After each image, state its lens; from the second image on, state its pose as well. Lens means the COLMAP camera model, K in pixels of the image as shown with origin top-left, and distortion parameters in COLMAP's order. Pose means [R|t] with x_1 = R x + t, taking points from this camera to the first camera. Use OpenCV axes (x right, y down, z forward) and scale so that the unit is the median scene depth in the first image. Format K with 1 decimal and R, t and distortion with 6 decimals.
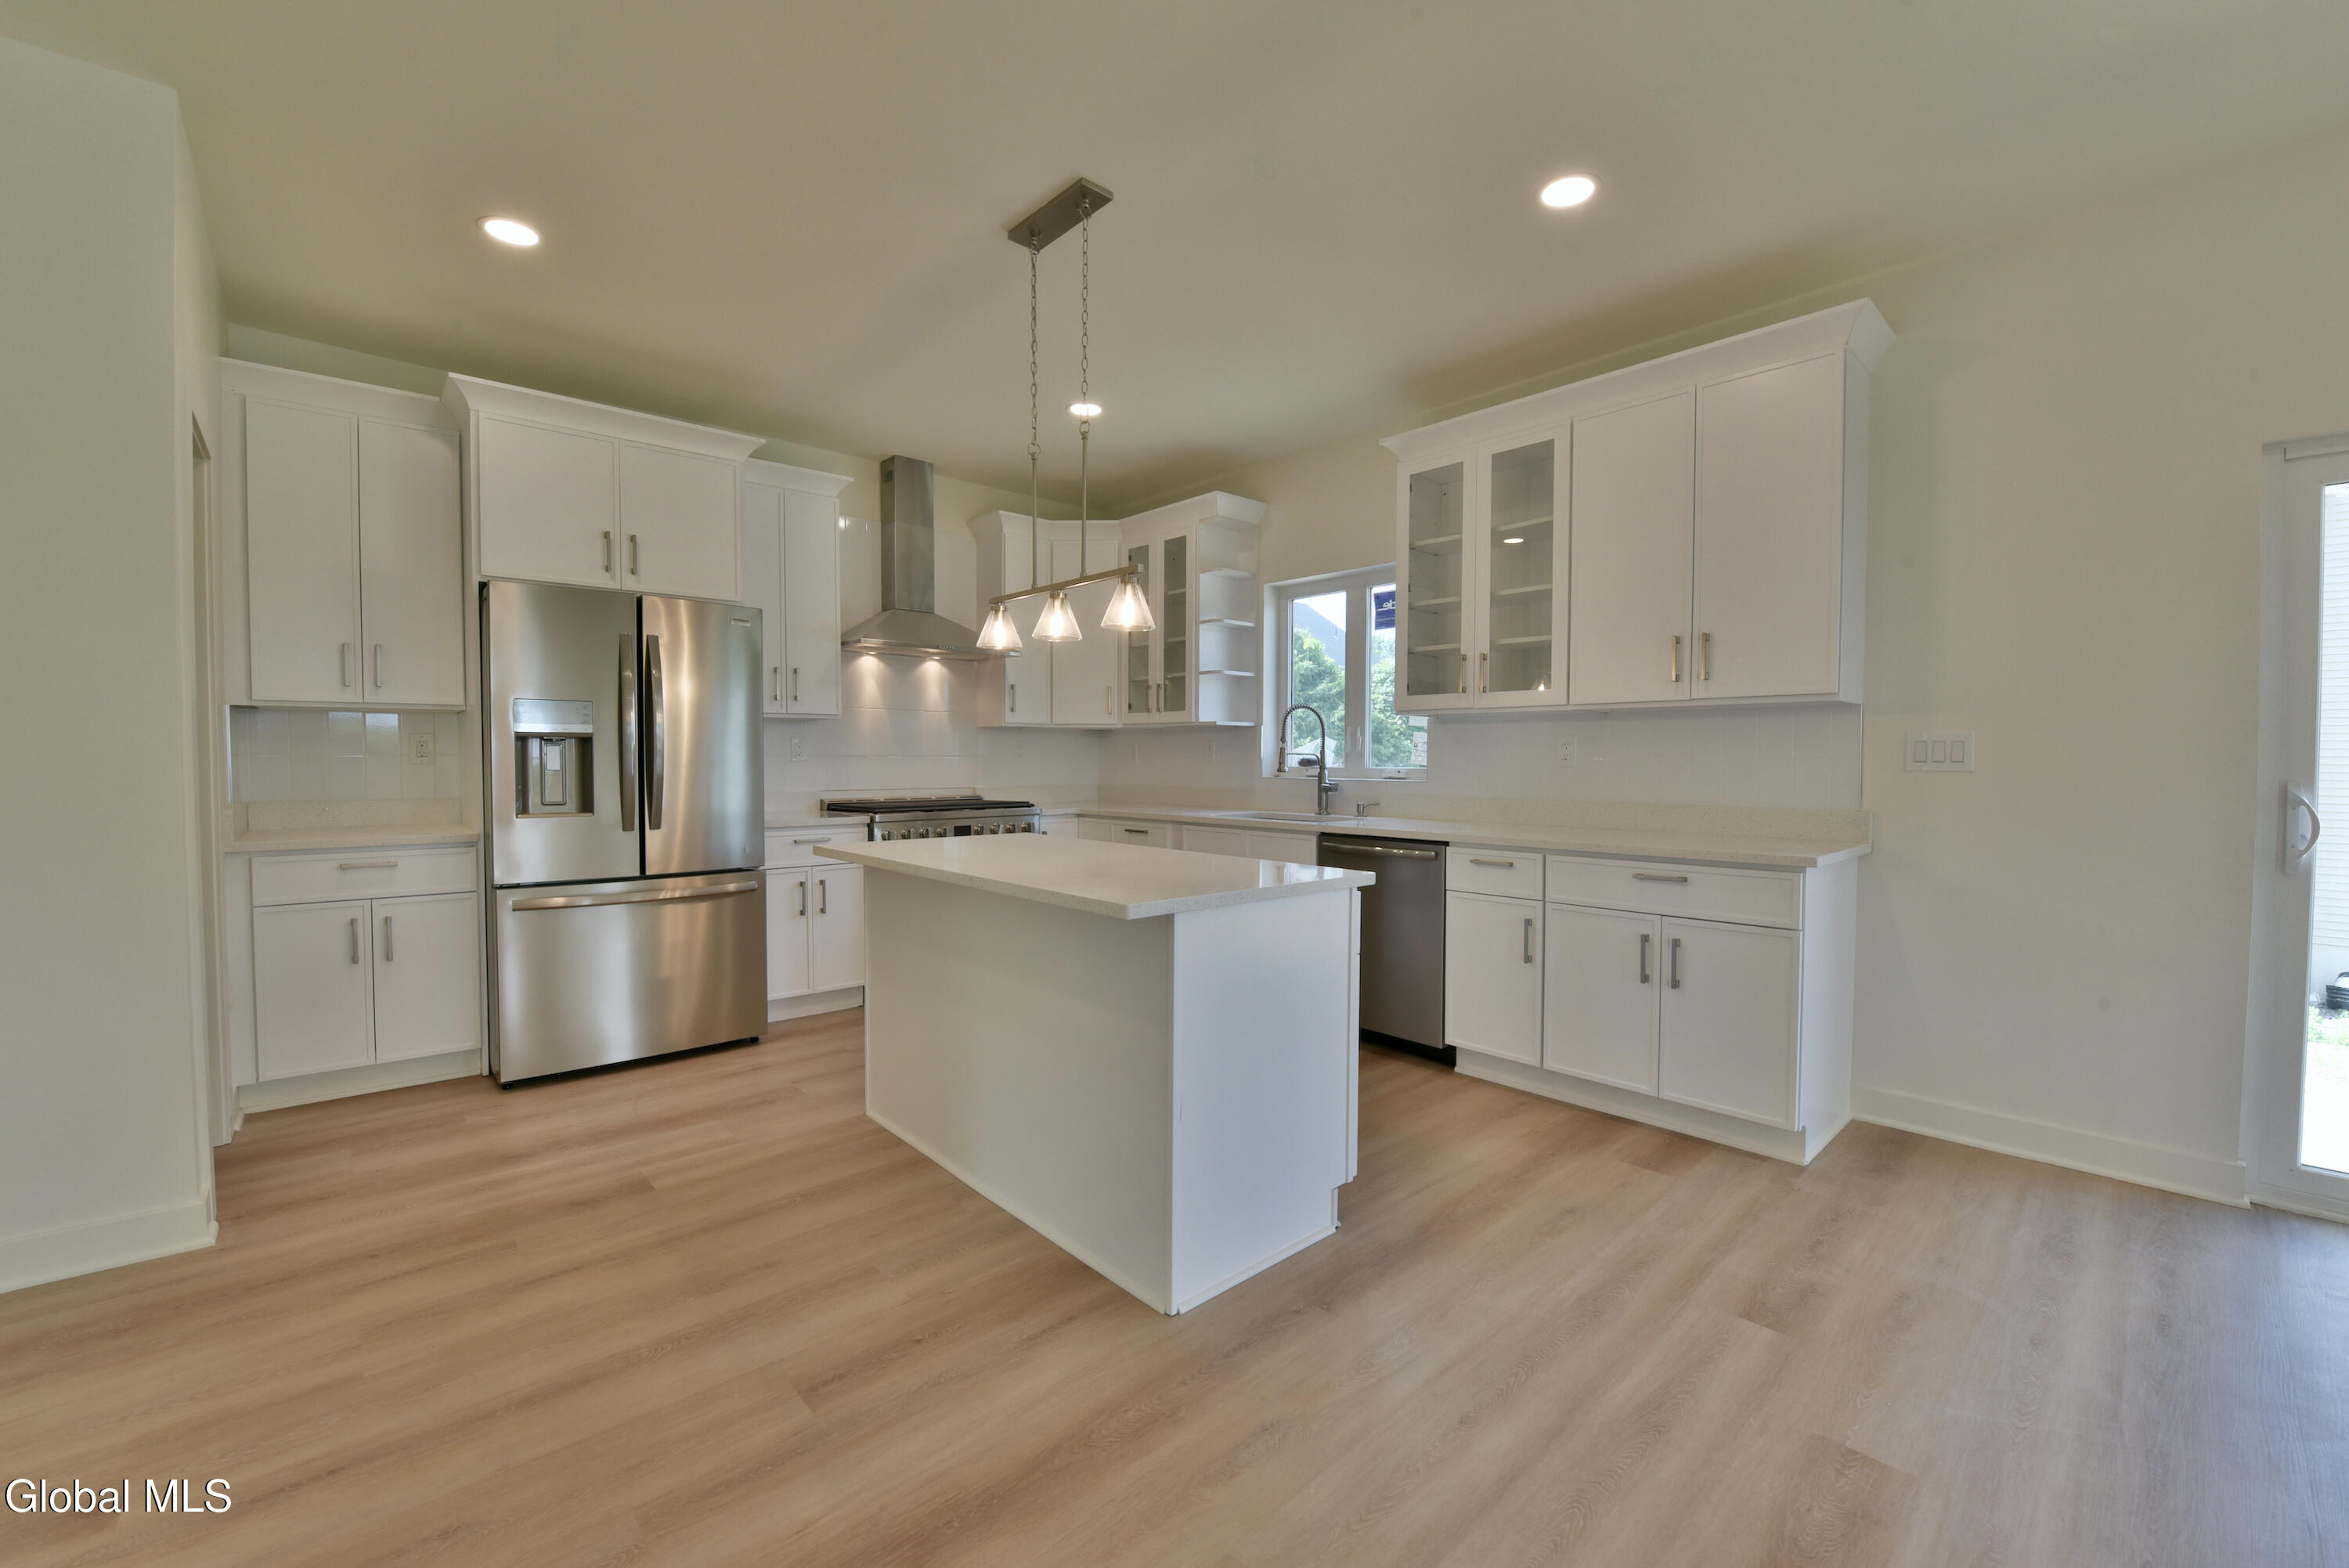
lens RADIAL K [[940.1, 0, 1174.5], [0, 940.1, 784.0], [0, 0, 1]] dist [-0.021081, 0.000105]
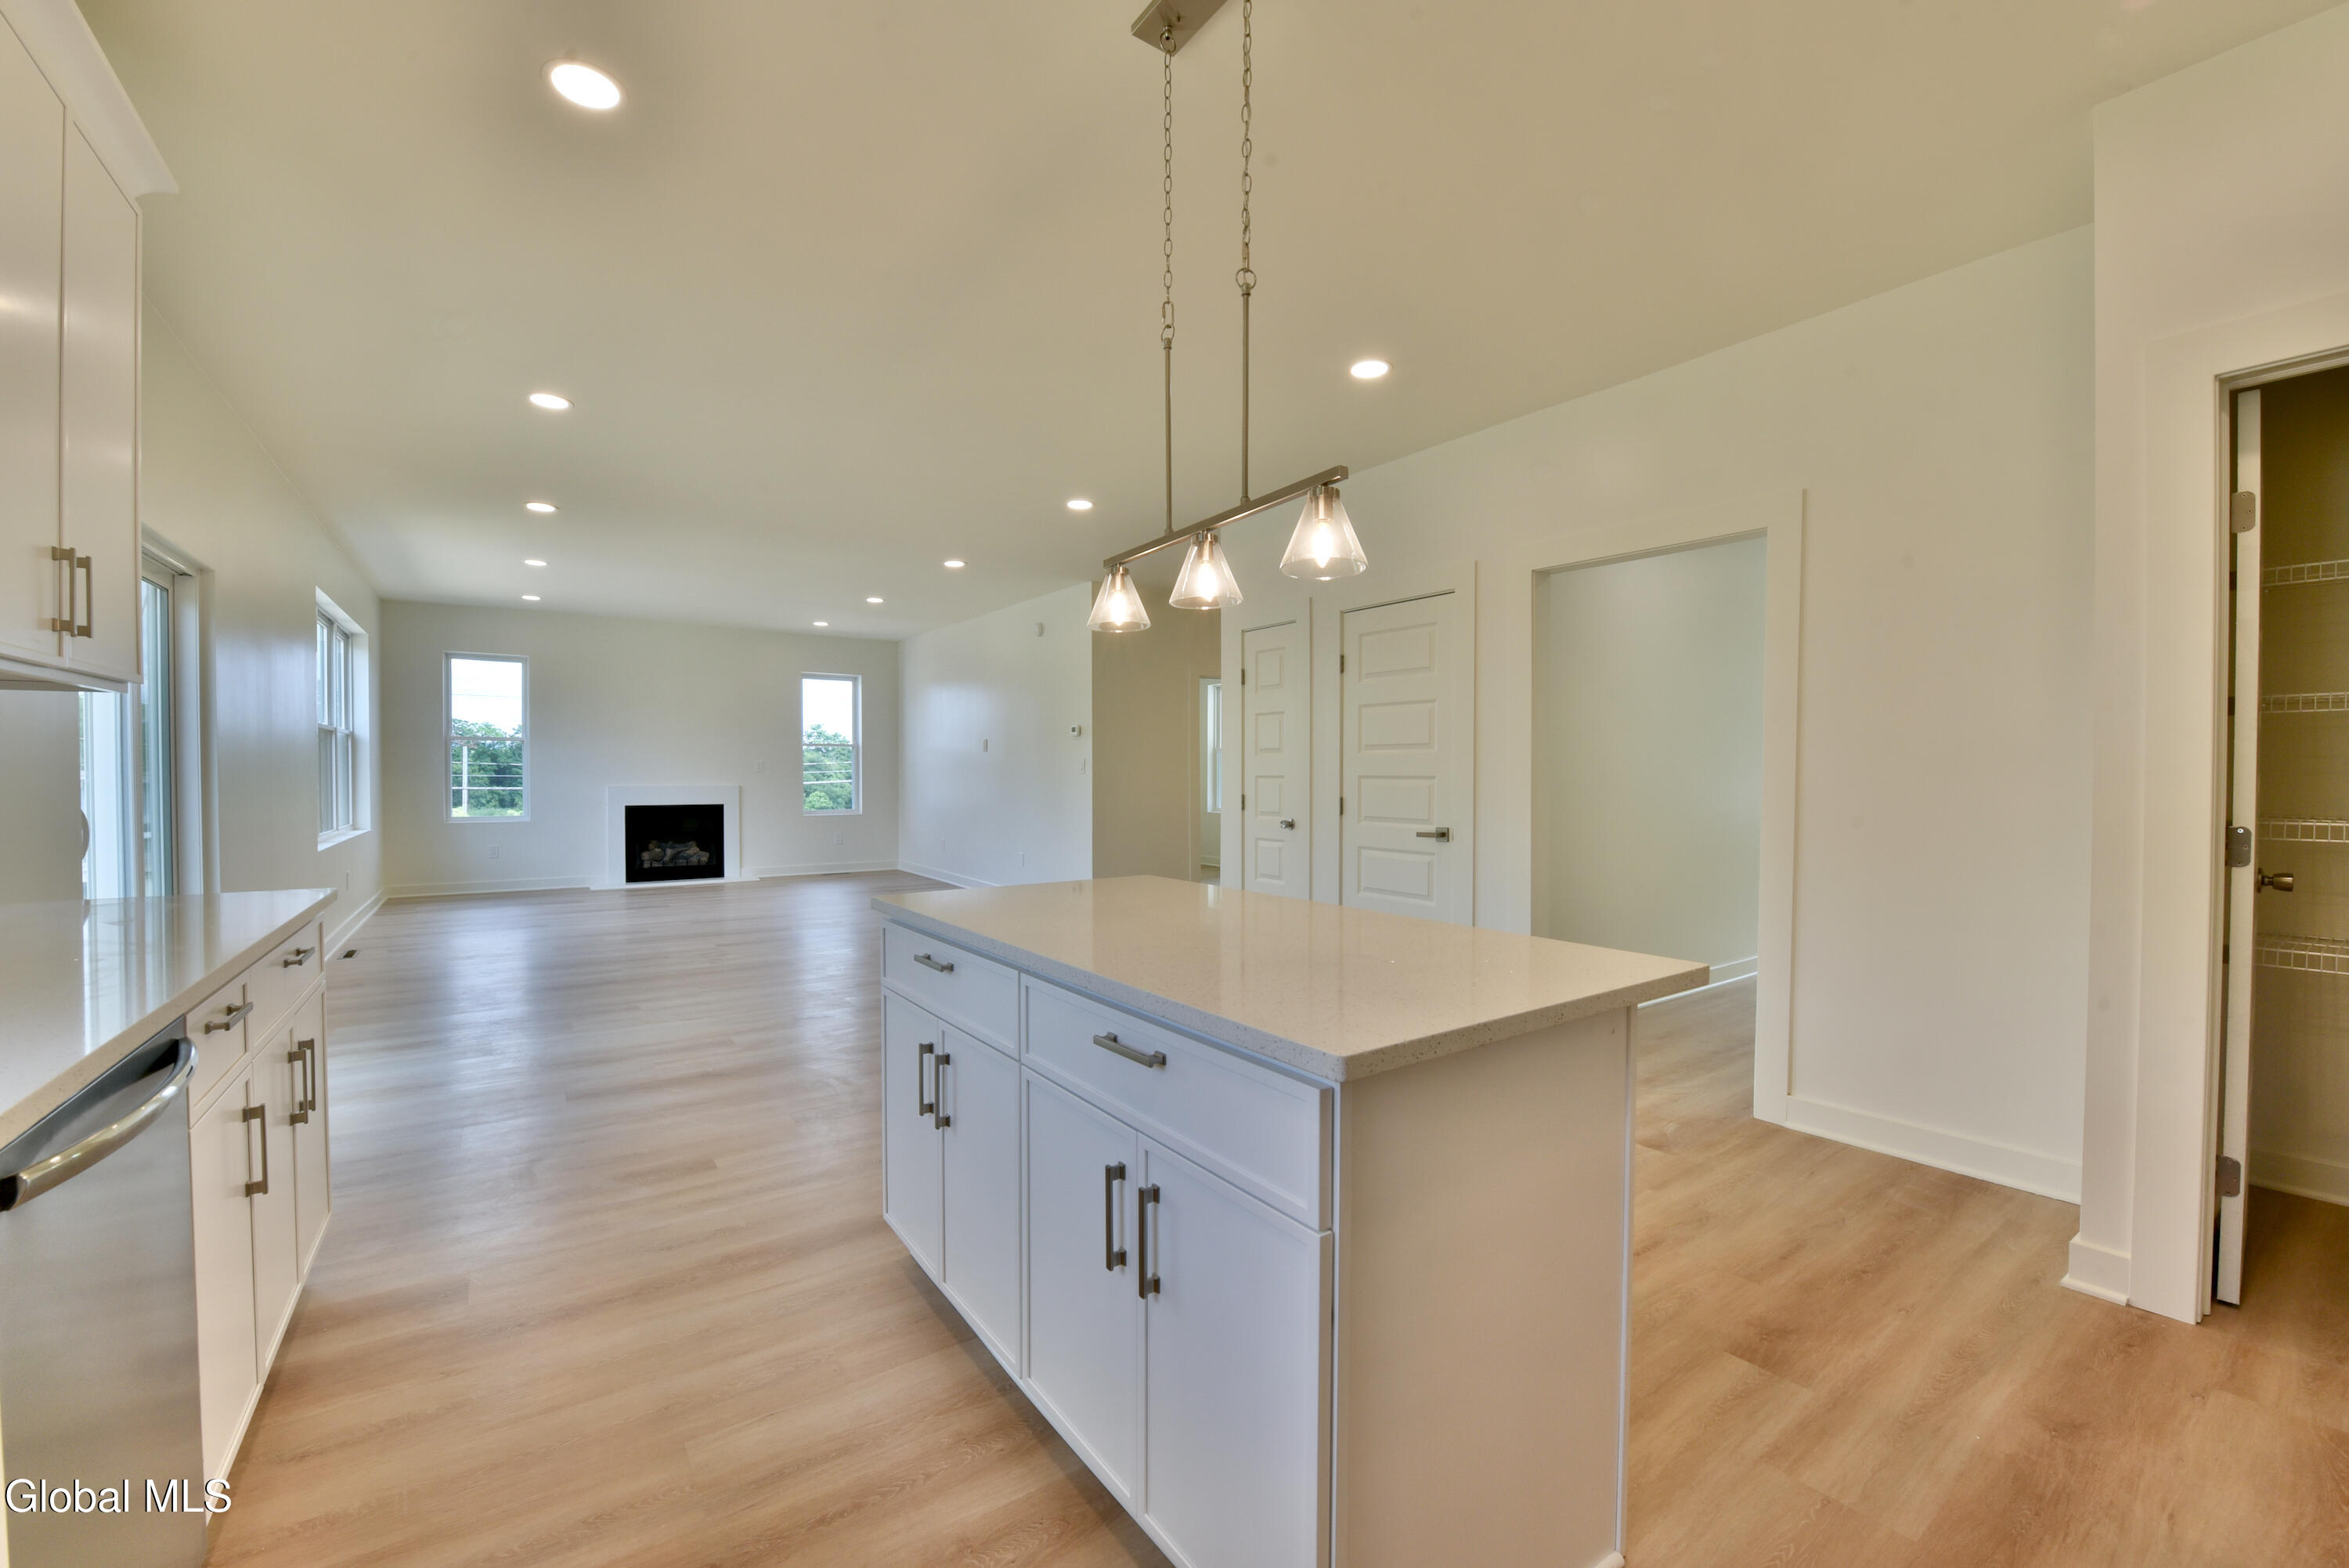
lens RADIAL K [[940.1, 0, 1174.5], [0, 940.1, 784.0], [0, 0, 1]] dist [-0.021081, 0.000105]
pose [[-0.992910, -0.008143, 0.118591, -0.105144], [-0.003664, 0.999273, 0.037939, -0.029884], [-0.118814, 0.037236, -0.992218, 0.960603]]
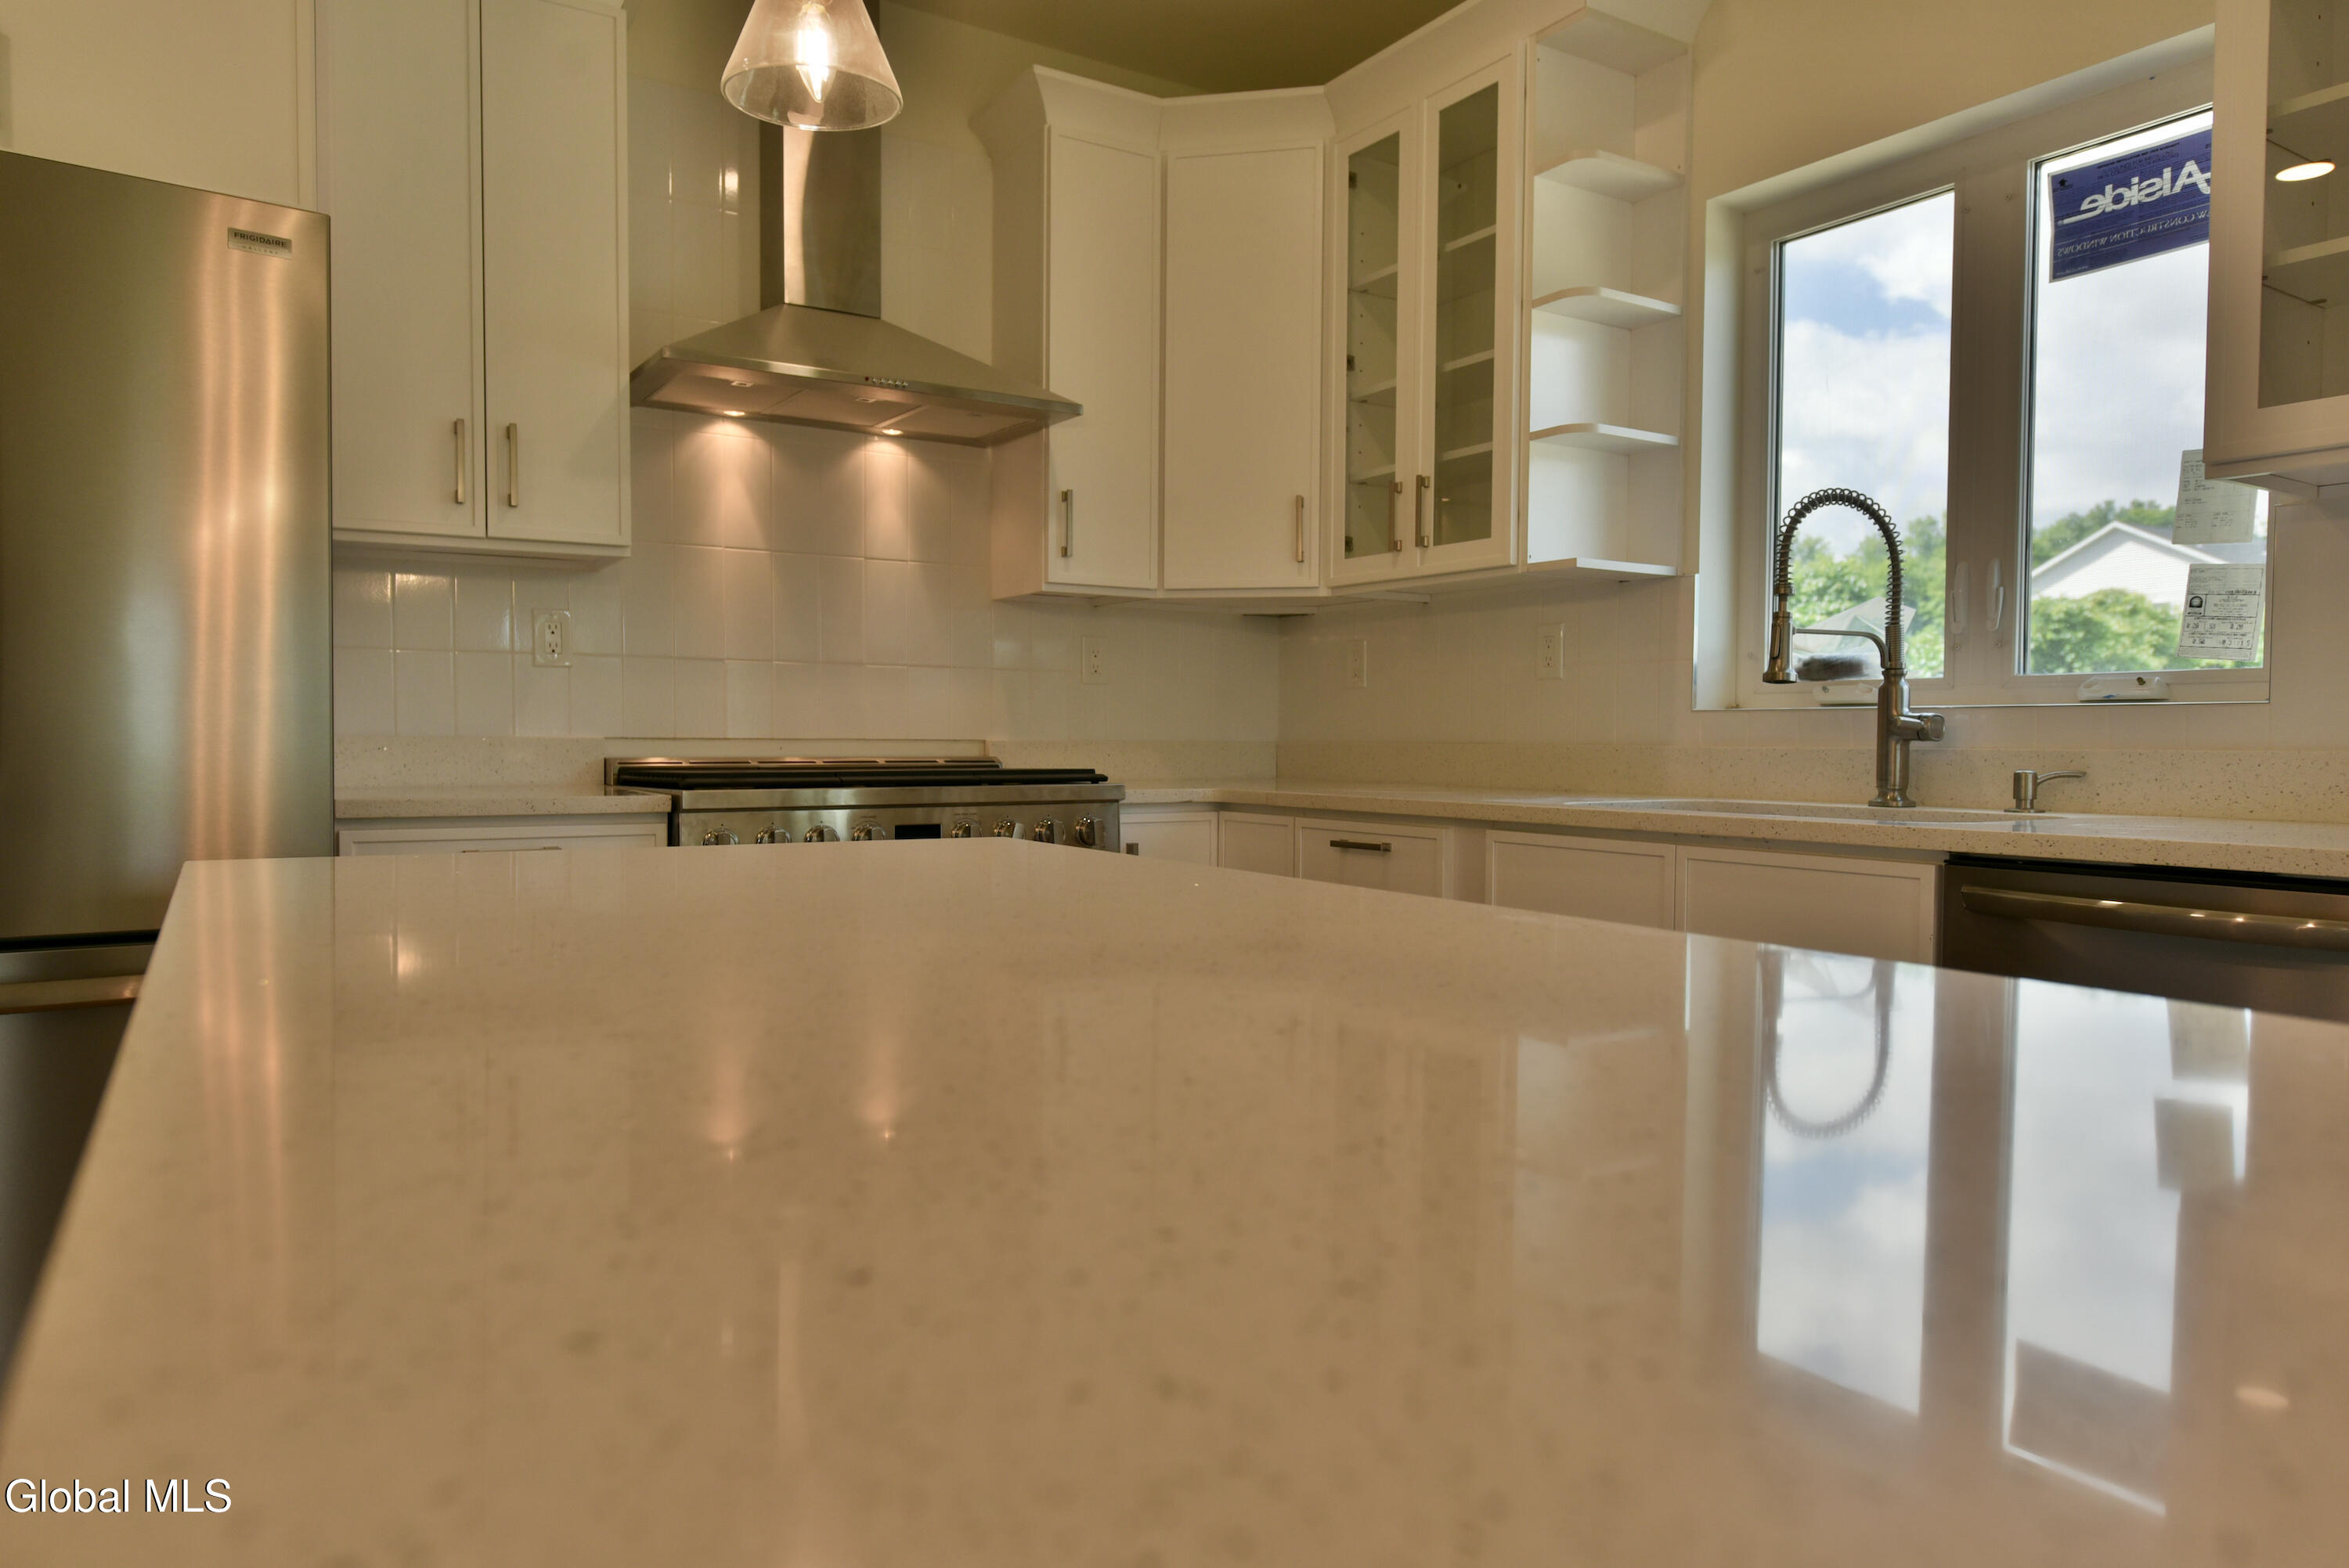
lens RADIAL K [[1496.7, 0, 1174.5], [0, 1496.7, 784.0], [0, 0, 1]] dist [-0.003813, -0.000425]
pose [[0.985428, 0.008599, -0.169875, -0.011811], [-0.008360, 0.999963, 0.002118, 0.024593], [0.169887, -0.000667, 0.985463, 0.387031]]
